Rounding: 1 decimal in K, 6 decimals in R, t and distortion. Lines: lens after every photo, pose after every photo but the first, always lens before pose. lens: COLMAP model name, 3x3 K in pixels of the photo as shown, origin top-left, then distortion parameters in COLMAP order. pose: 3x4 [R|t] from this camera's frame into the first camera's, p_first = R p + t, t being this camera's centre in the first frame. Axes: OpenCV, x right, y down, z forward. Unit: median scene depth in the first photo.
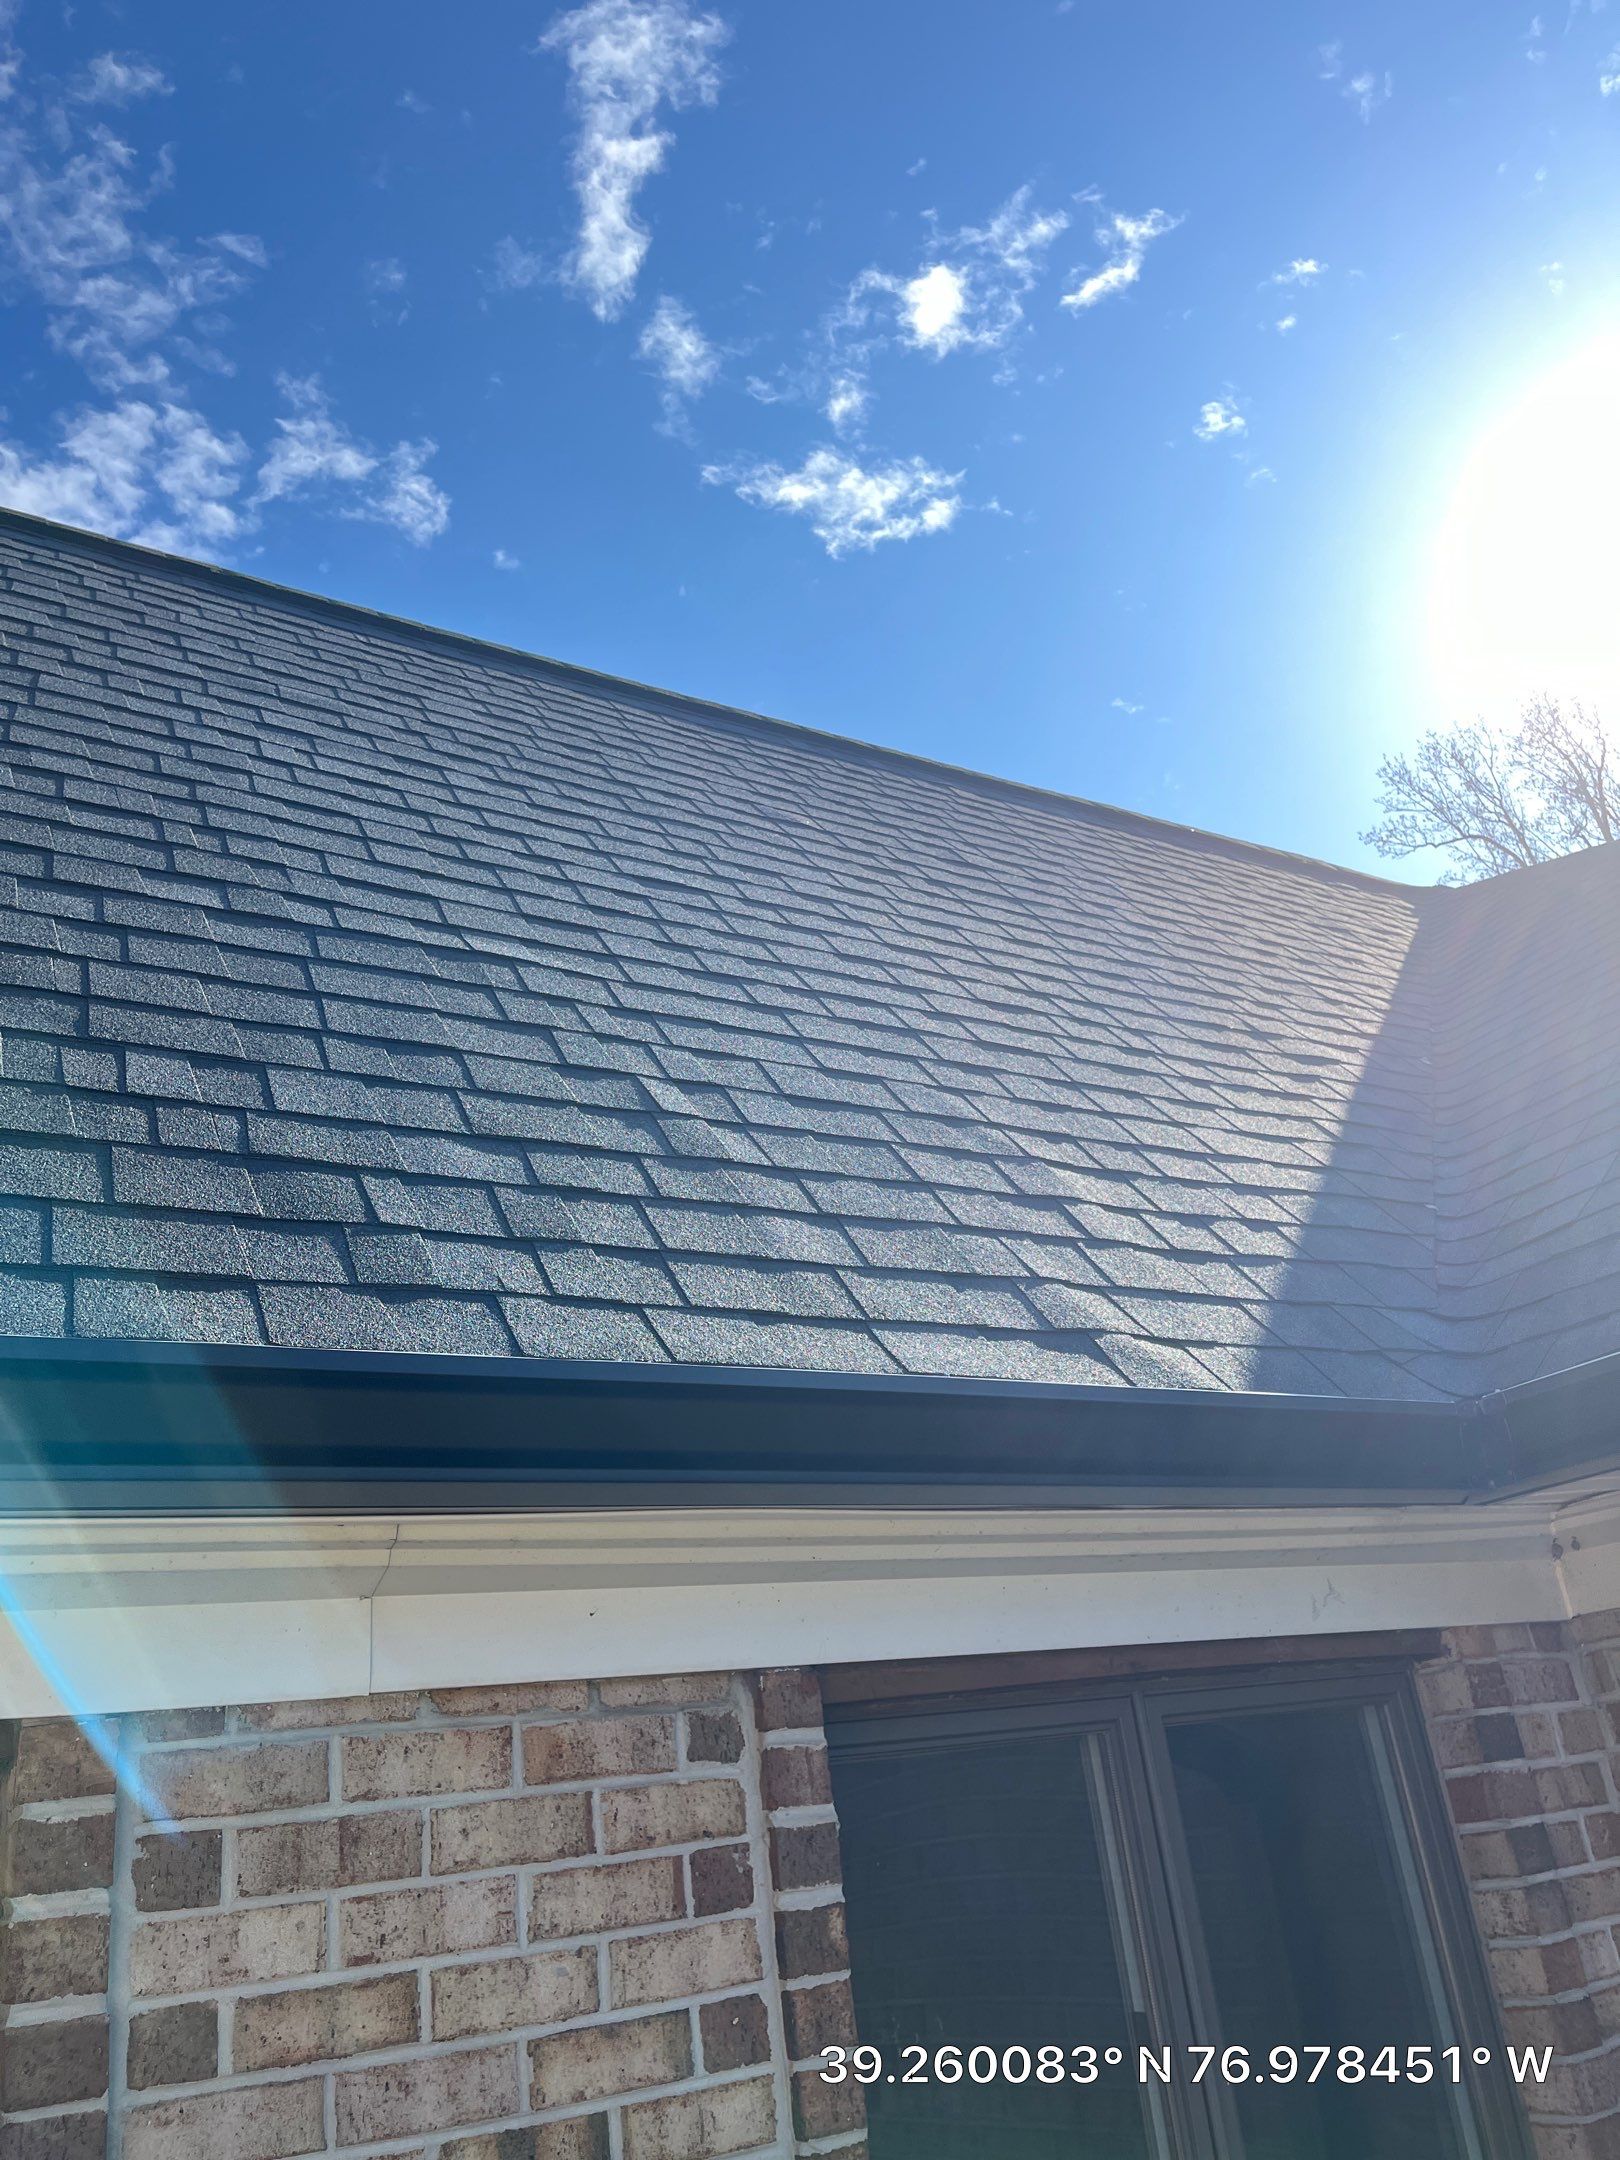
lens RADIAL K [[1594.0, 0, 809.7], [0, 1594.0, 1084.6], [0, 0, 1]] dist [0.071322, -0.092439]
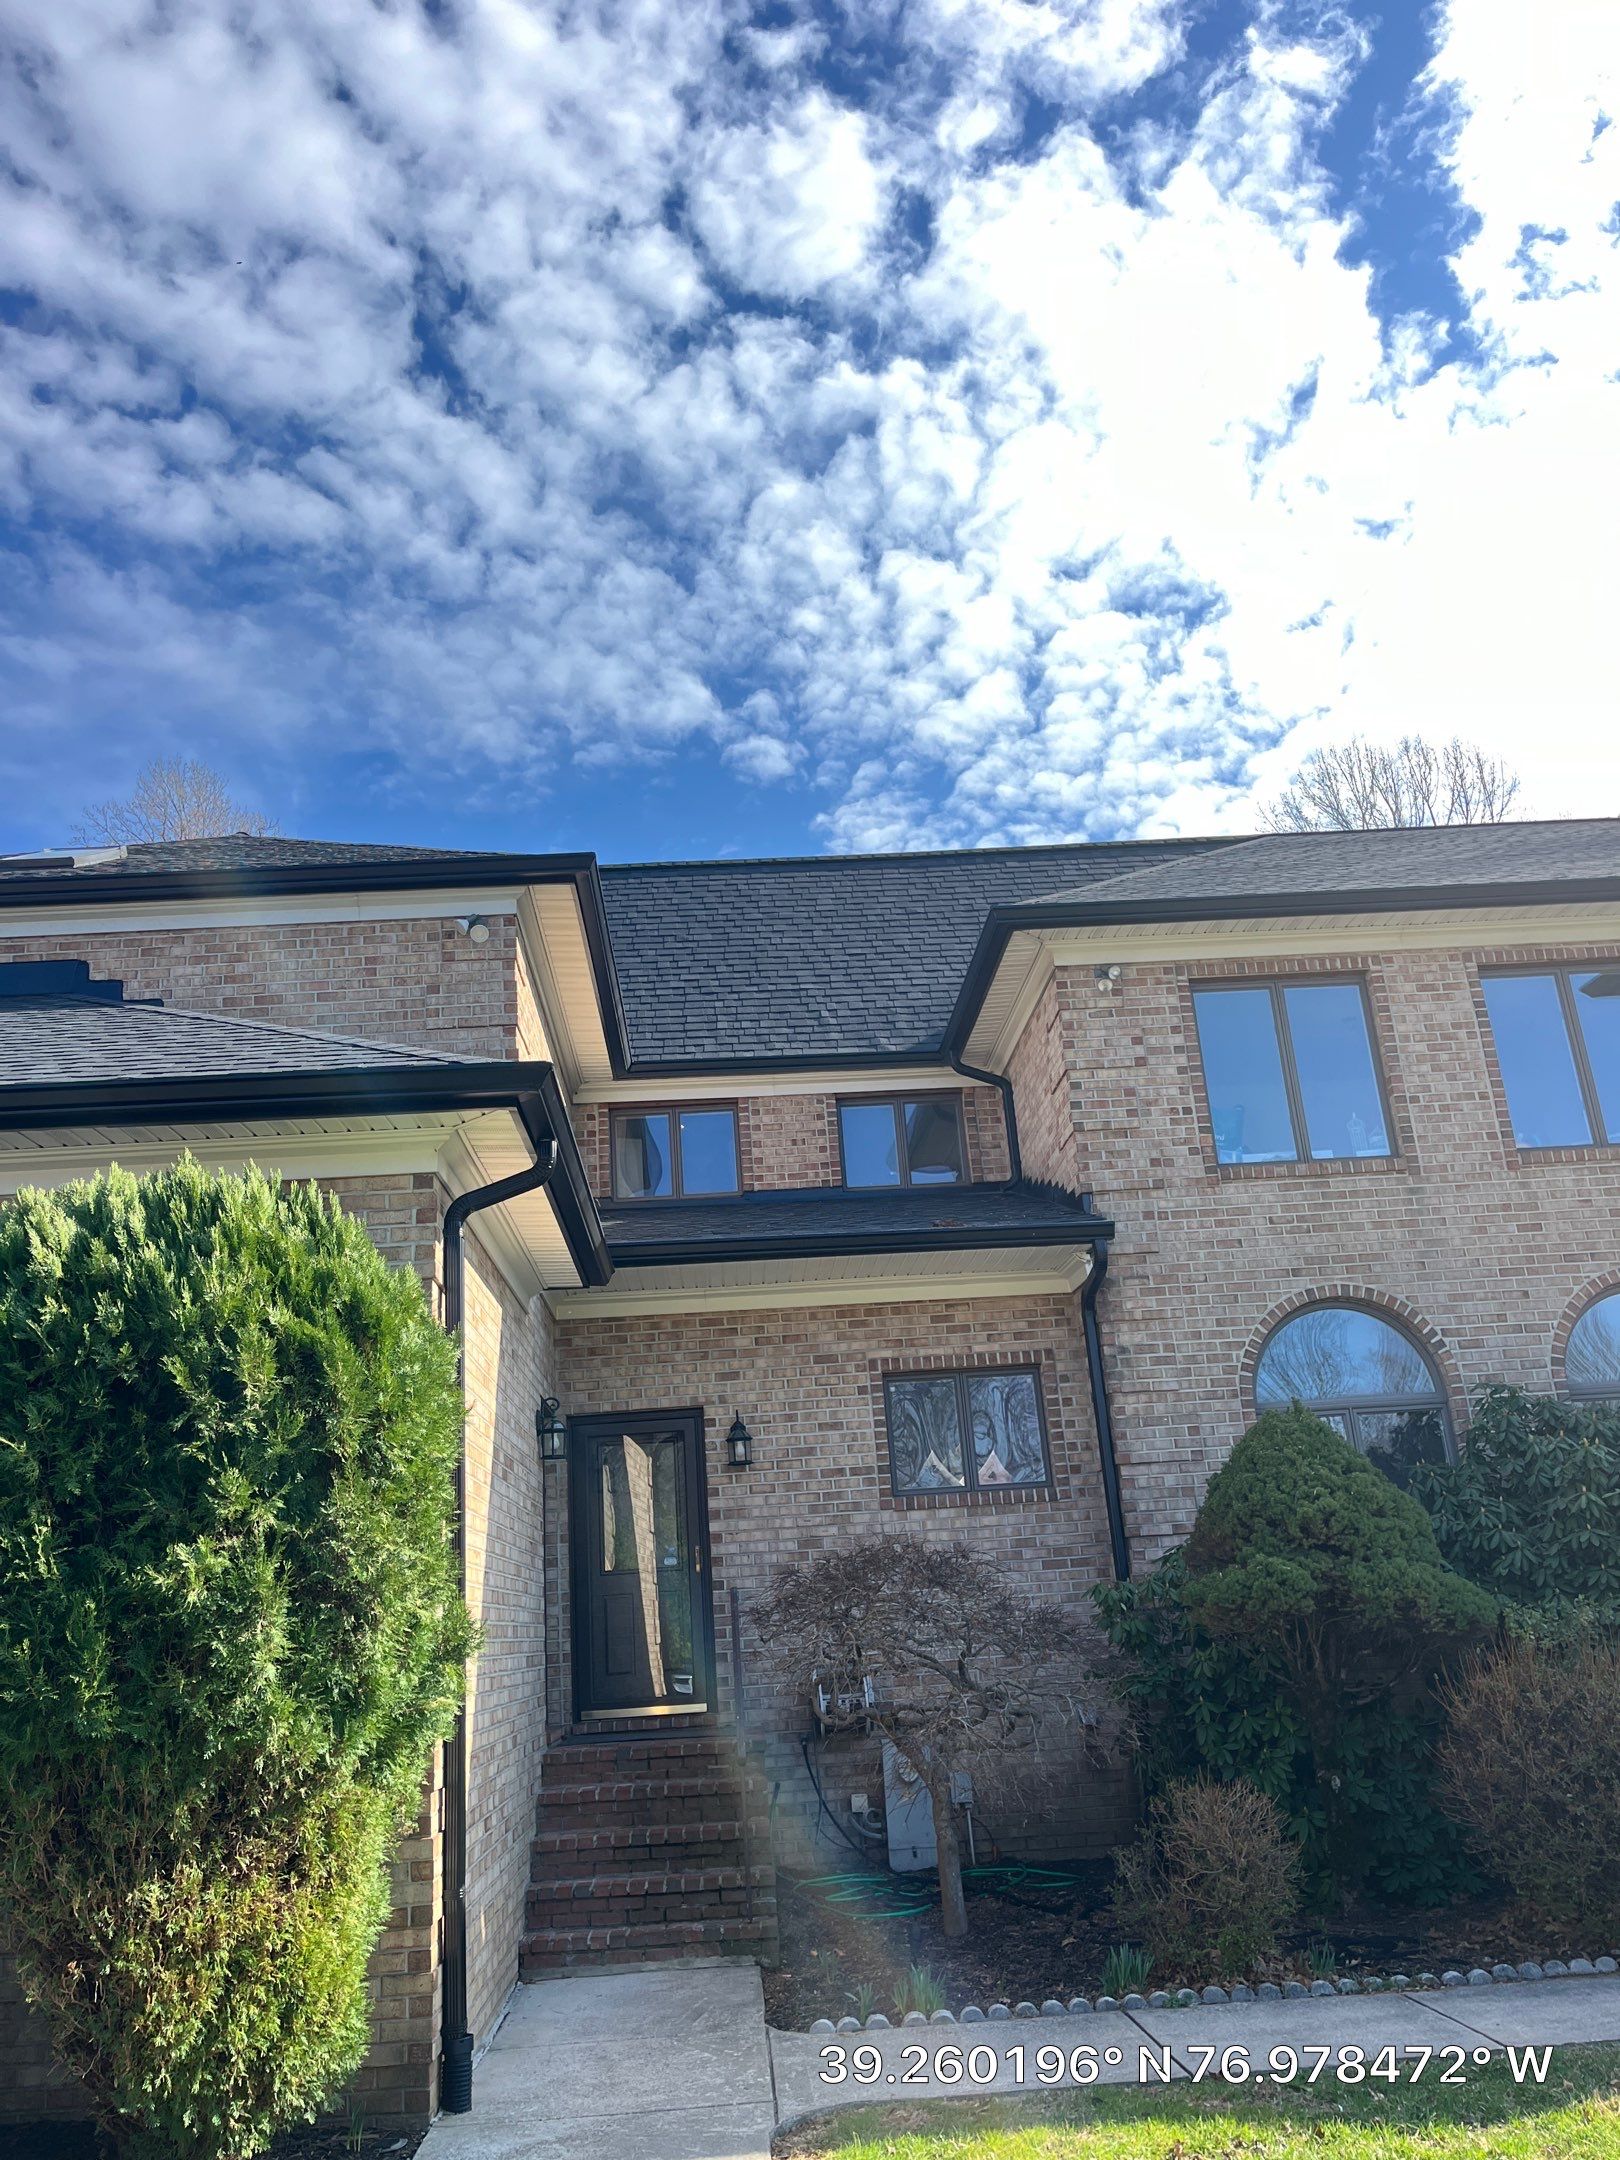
lens RADIAL K [[1594.0, 0, 806.0], [0, 1594.0, 1080.0], [0, 0, 1]] dist [0.071322, -0.092439]
pose [[0.881534, -0.105421, -0.460200, 3.583945], [0.165996, 0.981723, 0.093085, -0.439083], [0.441976, -0.158449, 0.882922, -6.061084]]
